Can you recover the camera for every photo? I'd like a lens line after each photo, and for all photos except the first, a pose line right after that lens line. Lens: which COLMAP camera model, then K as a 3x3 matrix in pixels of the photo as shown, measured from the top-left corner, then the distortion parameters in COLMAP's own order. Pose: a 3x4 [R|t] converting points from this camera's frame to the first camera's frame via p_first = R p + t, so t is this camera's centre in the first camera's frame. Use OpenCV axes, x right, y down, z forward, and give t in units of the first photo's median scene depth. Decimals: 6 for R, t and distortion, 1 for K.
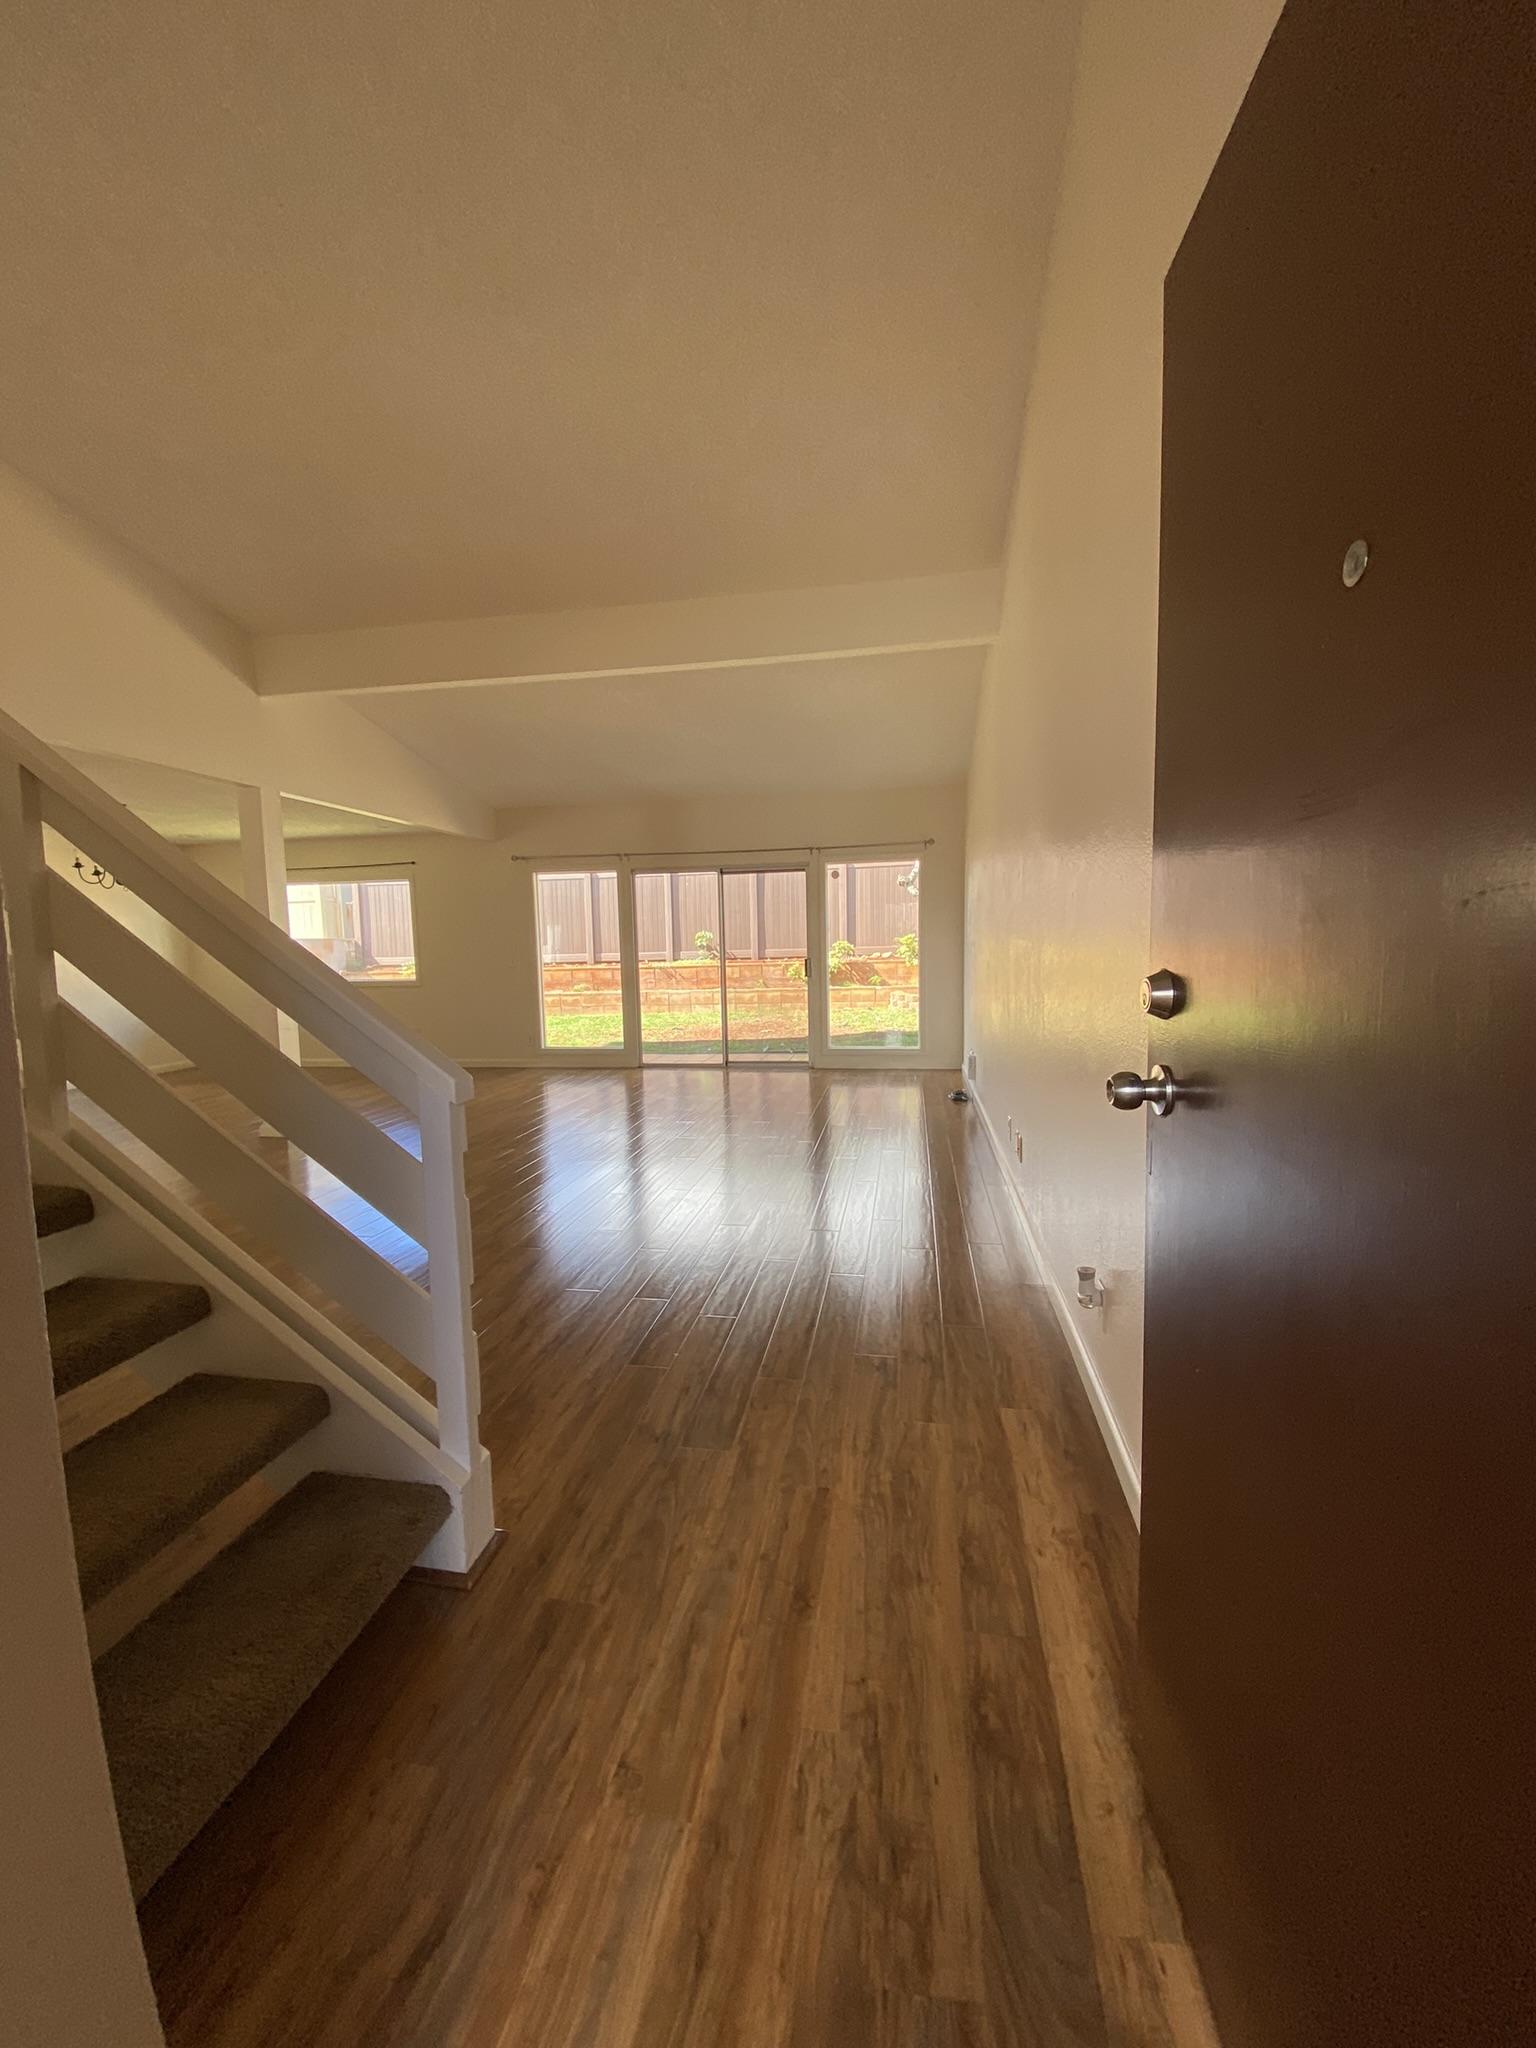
lens RADIAL K [[818.7, 0, 774.0], [0, 818.7, 1028.4], [0, 0, 1]] dist [0.038136, -0.026903]
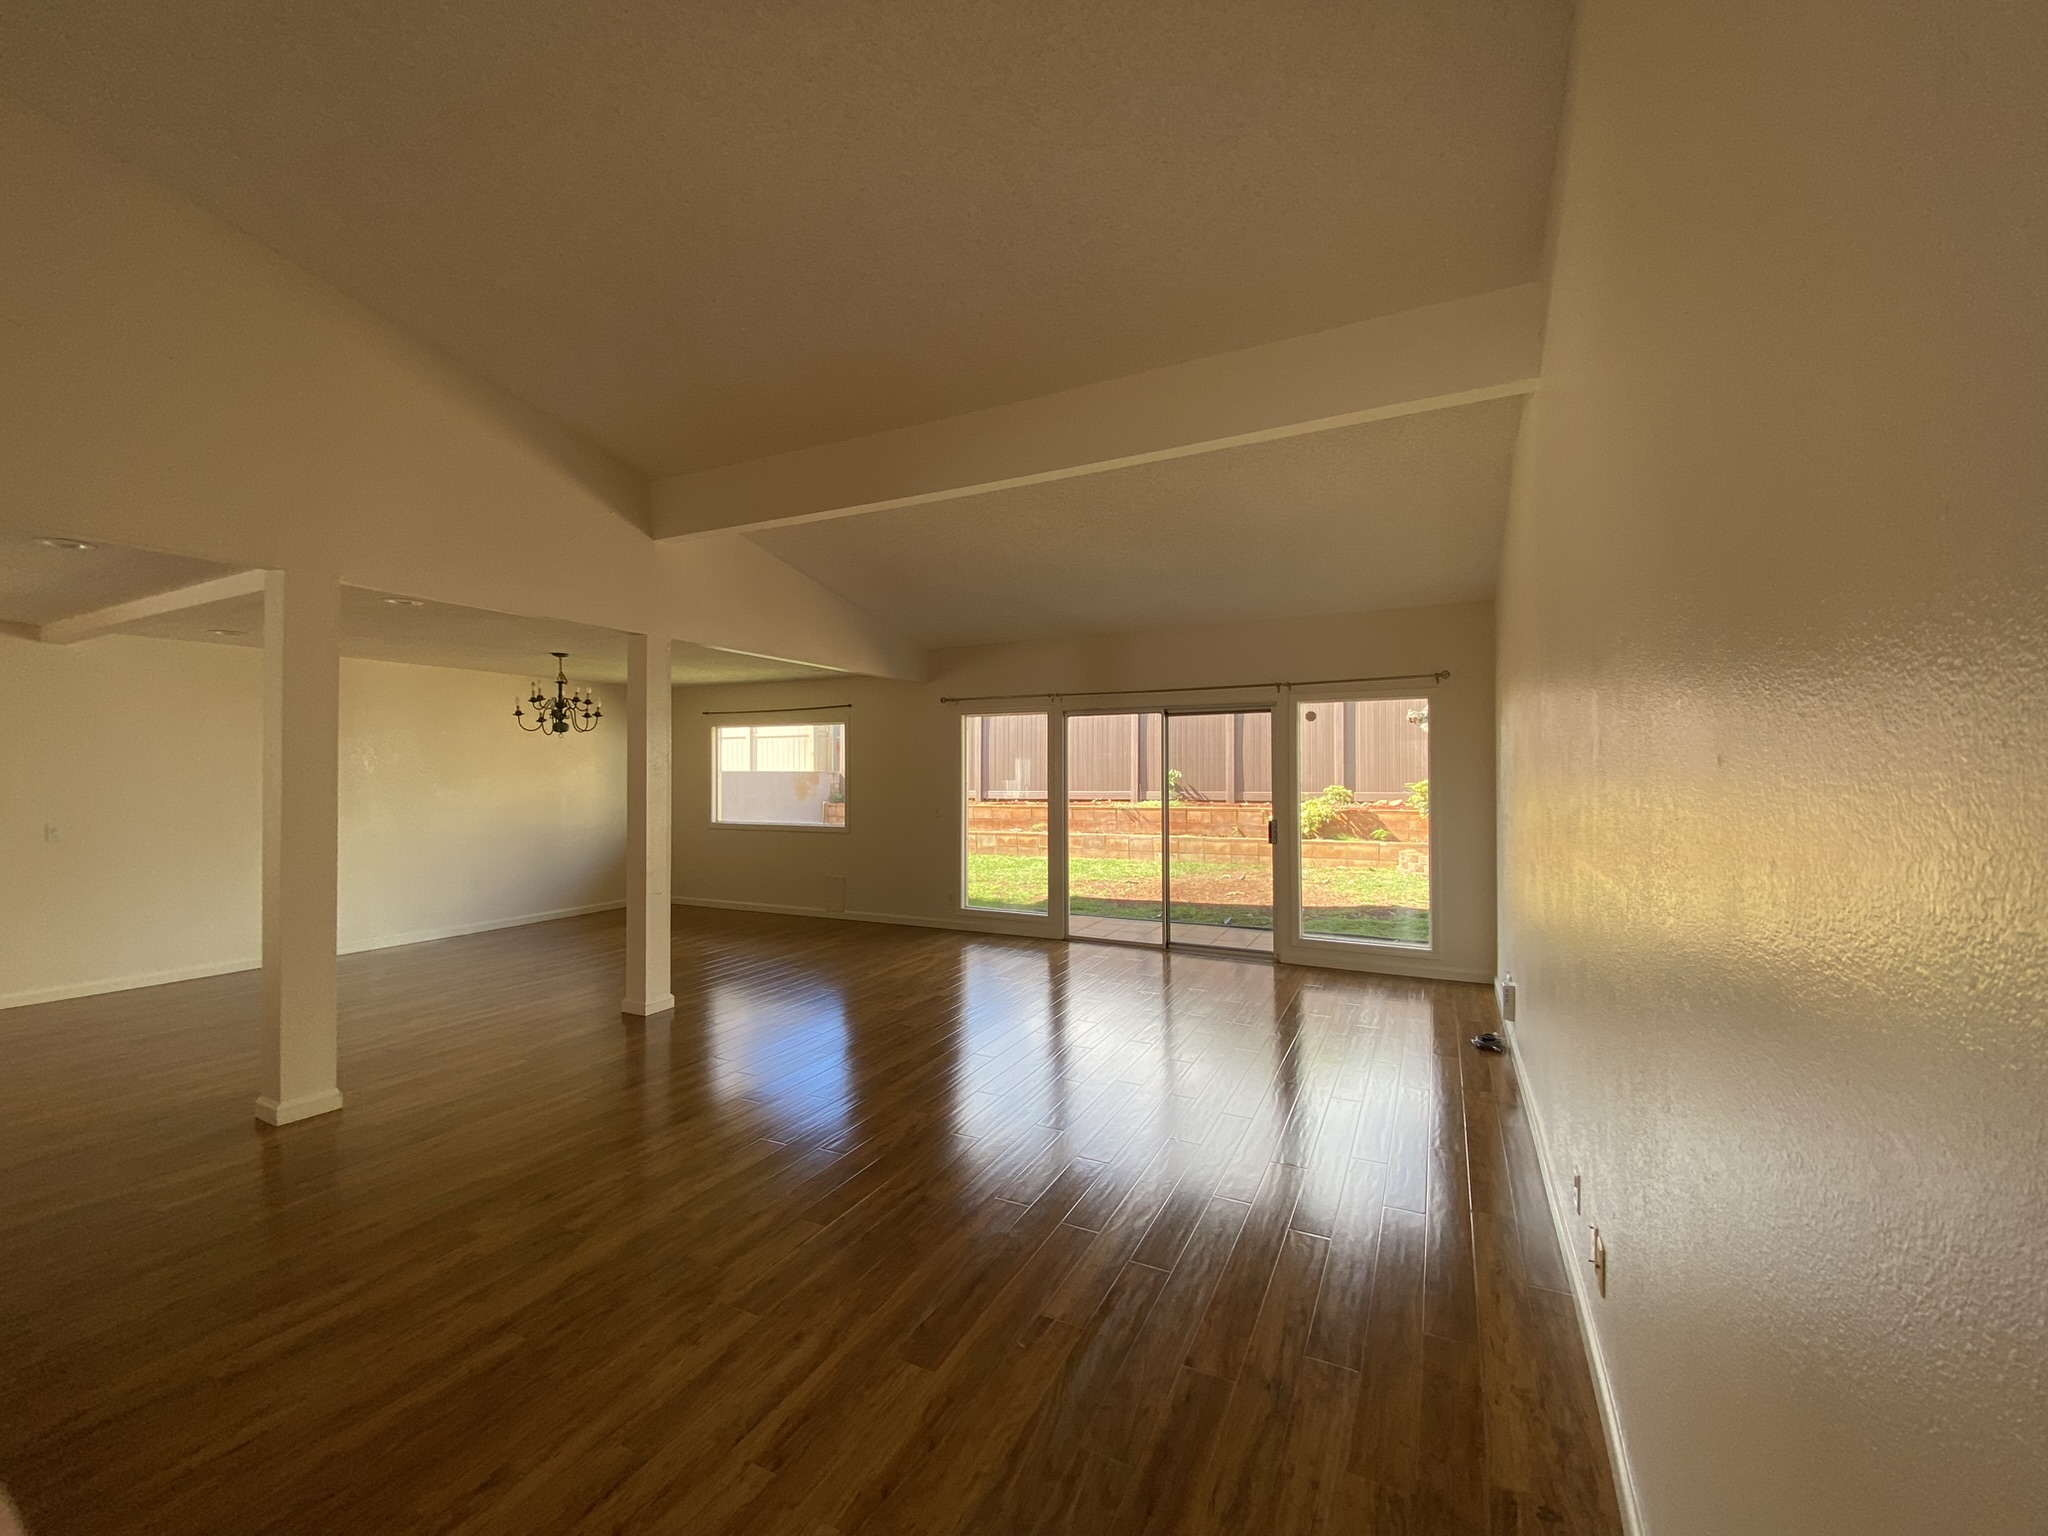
lens RADIAL K [[818.7, 0, 1019.8], [0, 818.7, 768.0], [0, 0, 1]] dist [0.038136, -0.026903]
pose [[0.953040, 0.016439, -0.302398, 0.044094], [-0.046756, 0.994540, -0.093291, -0.047001], [0.299213, 0.103049, 0.948605, 0.155572]]
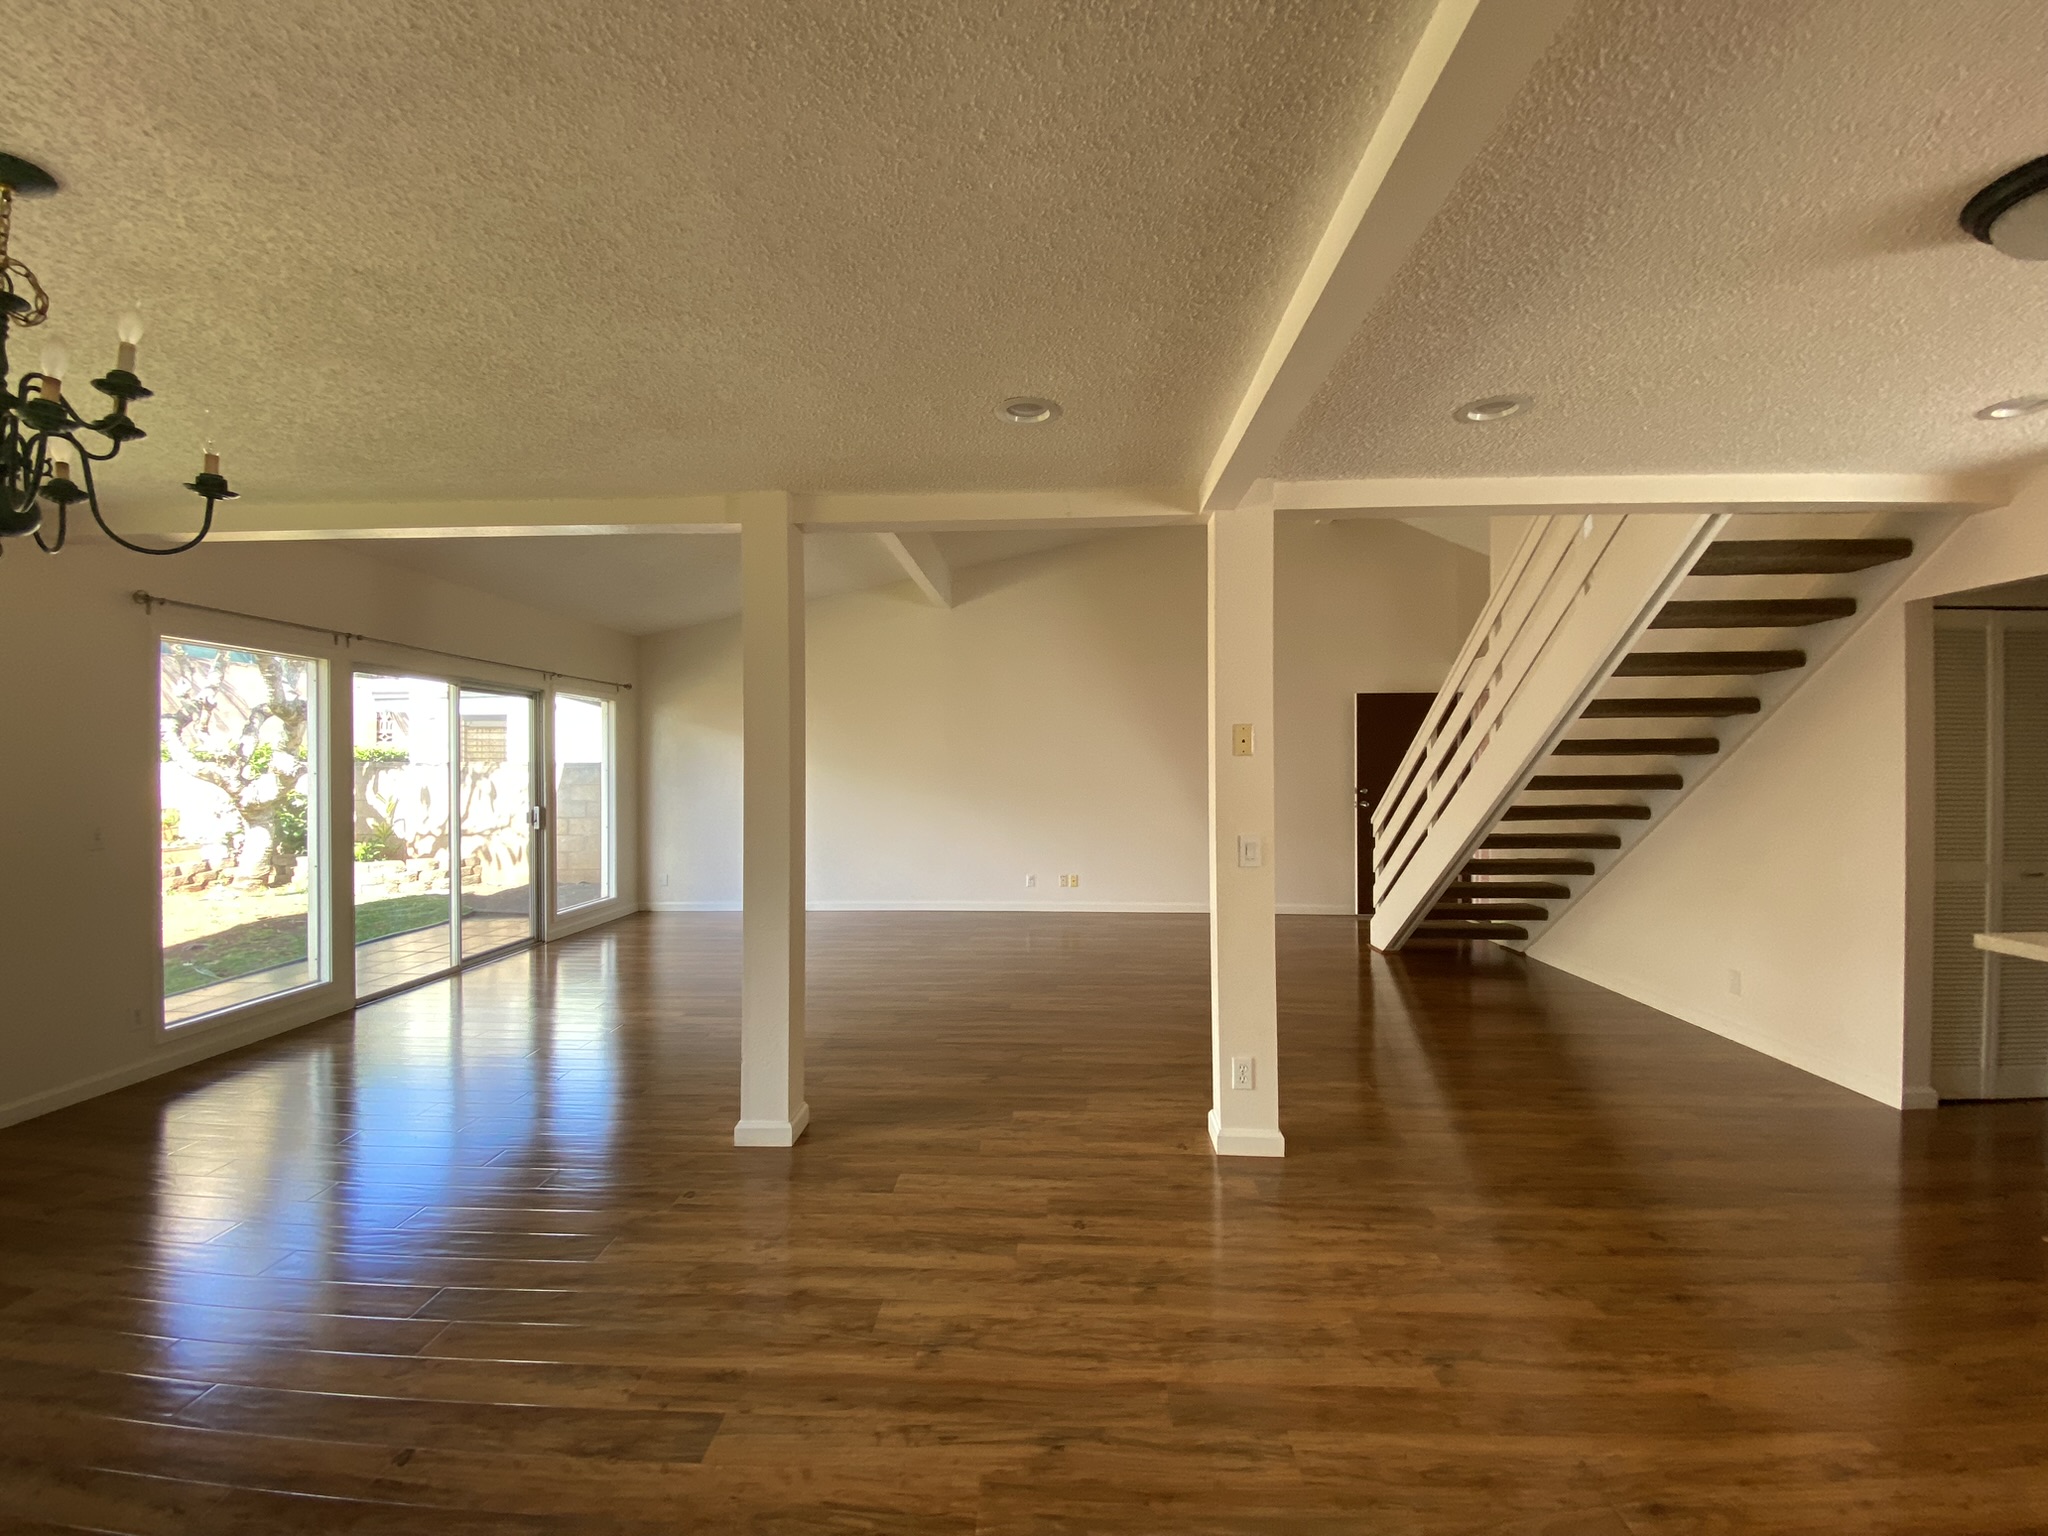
lens RADIAL K [[818.7, 0, 1019.8], [0, 818.7, 768.0], [0, 0, 1]] dist [0.038136, -0.026903]
pose [[-0.110418, 0.014107, 0.993785, -0.749743], [0.098982, 0.995084, -0.003128, -0.068030], [-0.988944, 0.098021, -0.111271, 0.568729]]
